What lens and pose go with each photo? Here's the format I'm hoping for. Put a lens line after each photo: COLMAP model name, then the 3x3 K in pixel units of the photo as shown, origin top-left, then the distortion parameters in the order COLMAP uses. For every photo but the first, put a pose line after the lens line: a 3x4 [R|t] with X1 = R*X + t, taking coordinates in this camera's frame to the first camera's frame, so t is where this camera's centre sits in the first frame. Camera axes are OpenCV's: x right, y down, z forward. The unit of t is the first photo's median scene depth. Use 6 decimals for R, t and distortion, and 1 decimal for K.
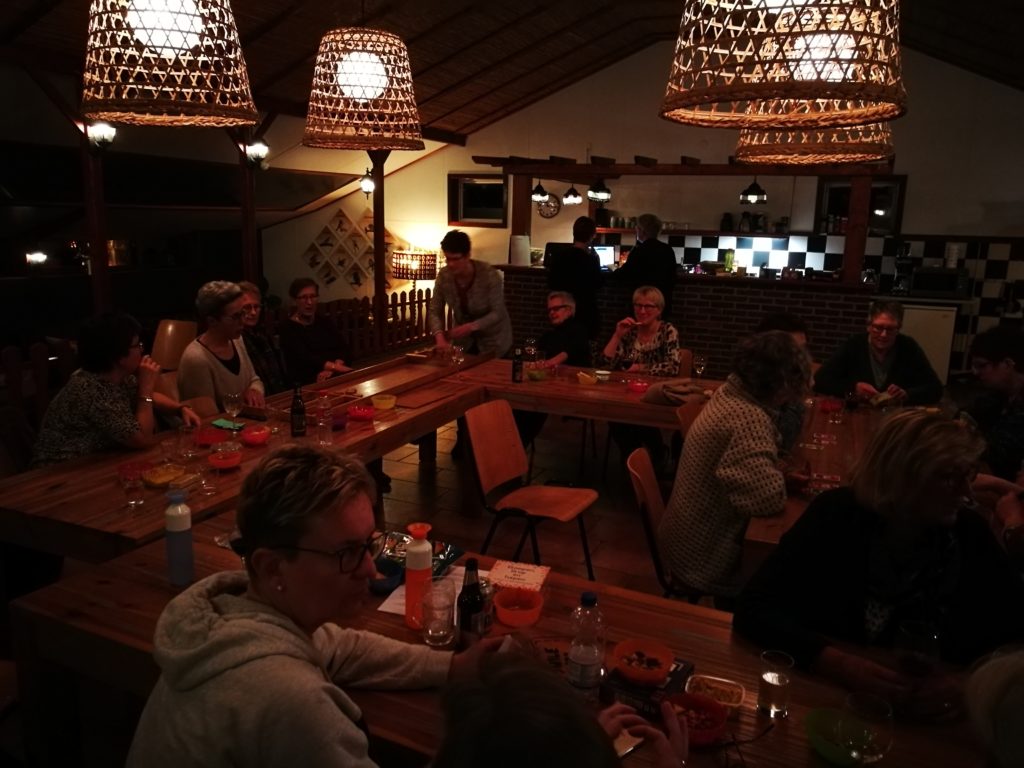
lens RADIAL K [[809.3, 0, 513.9], [0, 809.3, 386.0], [0, 0, 1]] dist [-0.000436, 0.011607]
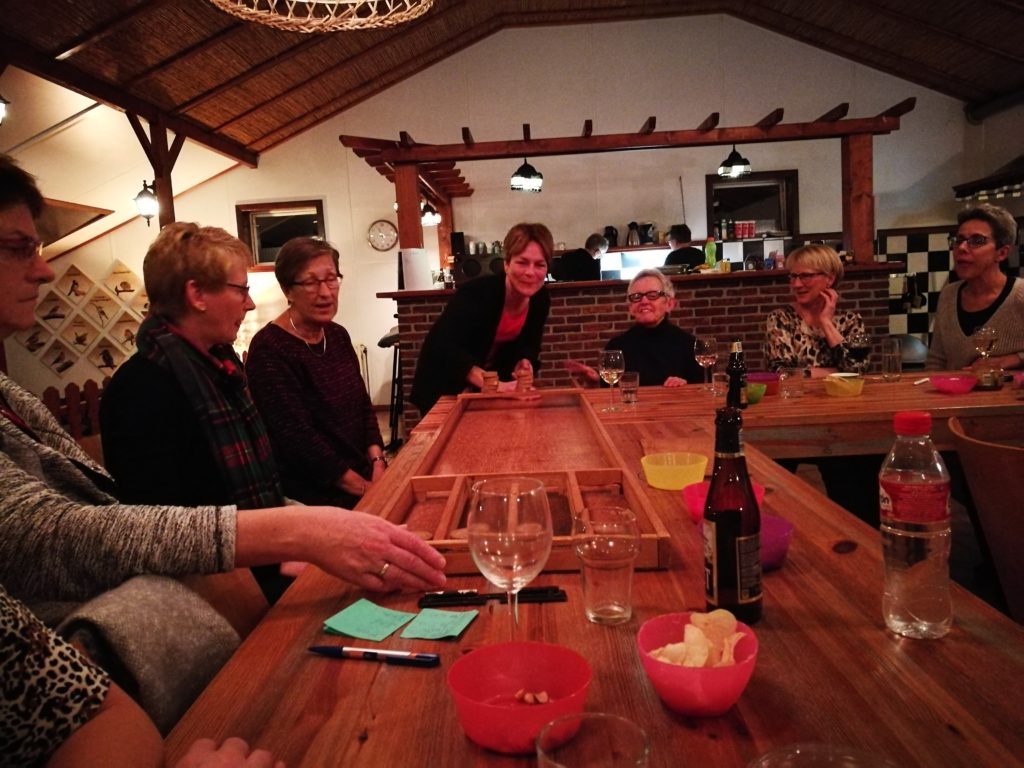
lens RADIAL K [[809.3, 0, 512.9], [0, 809.3, 380.2], [0, 0, 1]] dist [-0.000436, 0.011607]
pose [[0.928699, -0.113956, 0.352891, -0.136769], [0.152533, 0.984772, -0.083415, -0.000902], [-0.338011, 0.131295, 0.931939, 0.255795]]
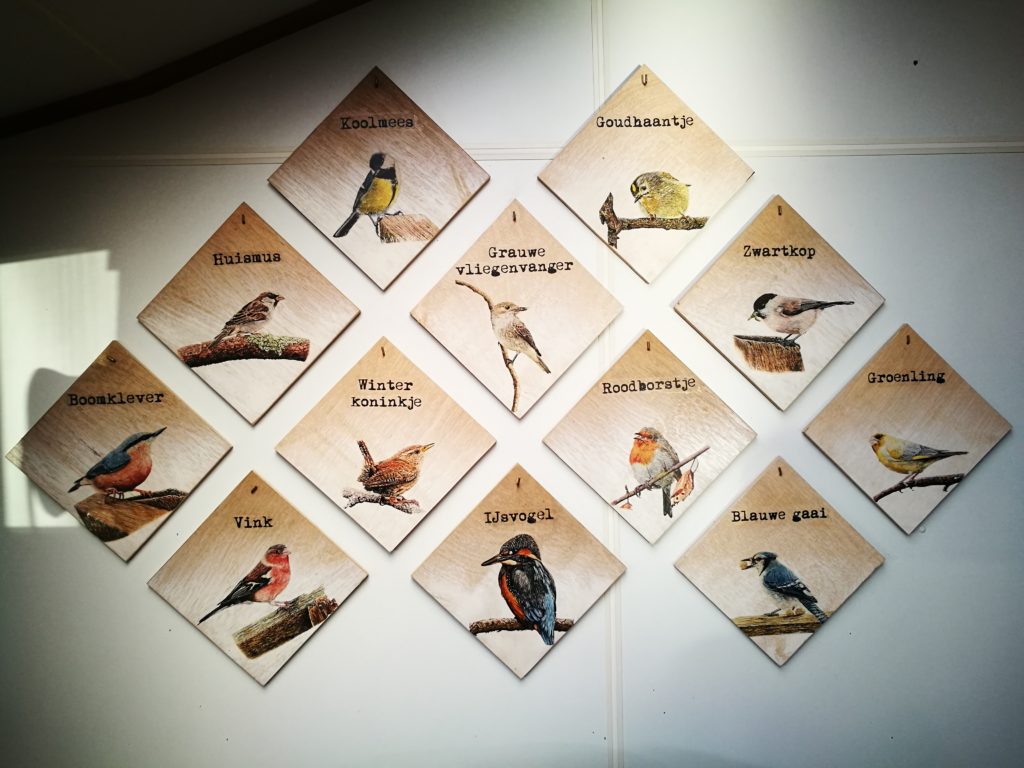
lens RADIAL K [[809.3, 0, 511.4], [0, 809.3, 384.0], [0, 0, 1]] dist [-0.000436, 0.011607]
pose [[0.900243, -0.062878, 0.430823, -0.294376], [0.139729, 0.978899, -0.149108, -0.170746], [-0.412356, 0.194432, 0.890033, 1.027642]]
